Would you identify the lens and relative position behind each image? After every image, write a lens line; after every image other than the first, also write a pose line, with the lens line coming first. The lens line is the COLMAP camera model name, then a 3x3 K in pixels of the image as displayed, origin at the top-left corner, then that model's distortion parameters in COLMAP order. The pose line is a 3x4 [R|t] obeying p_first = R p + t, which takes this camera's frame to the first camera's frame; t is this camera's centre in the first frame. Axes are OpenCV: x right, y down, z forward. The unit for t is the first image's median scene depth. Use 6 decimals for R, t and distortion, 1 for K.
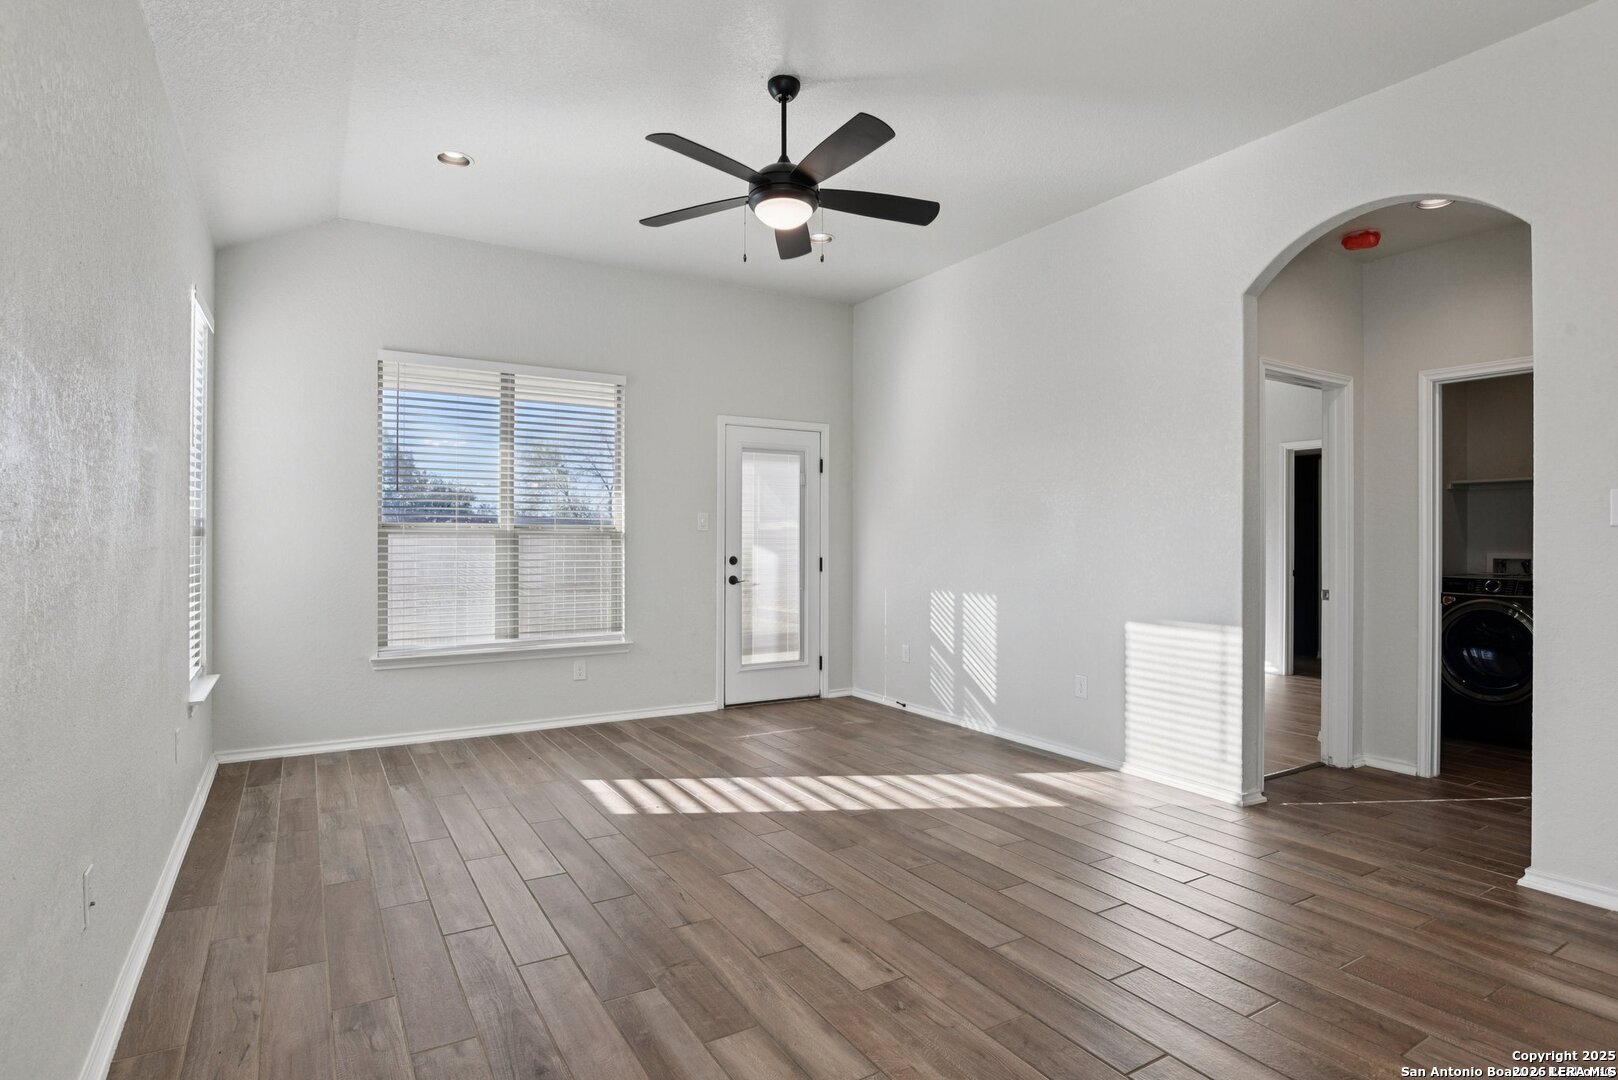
lens RADIAL K [[850.1, 0, 801.9], [0, 850.1, 543.6], [0, 0, 1]] dist [-0.011949, -0.002246]
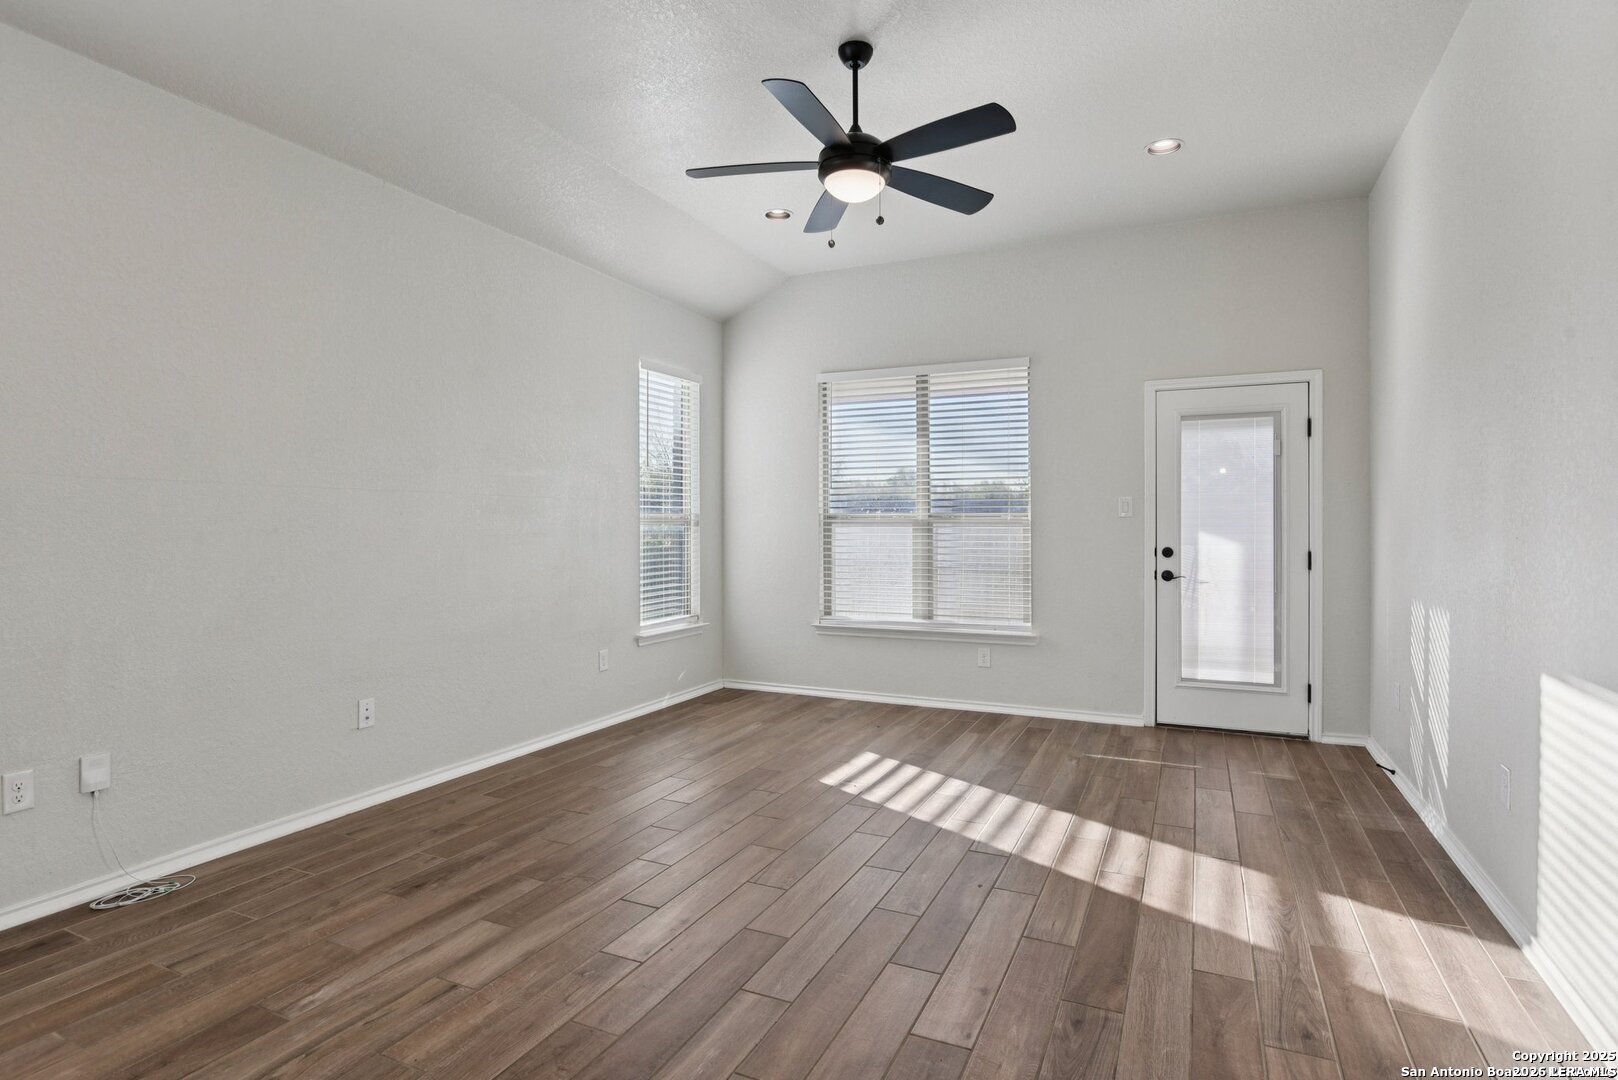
lens RADIAL K [[850.1, 0, 800.0], [0, 850.1, 534.4], [0, 0, 1]] dist [-0.011949, -0.002246]
pose [[0.554670, 0.004105, -0.832060, 0.473252], [-0.002023, 0.999992, 0.003585, -0.000134], [0.832068, -0.000305, 0.554673, 0.267881]]
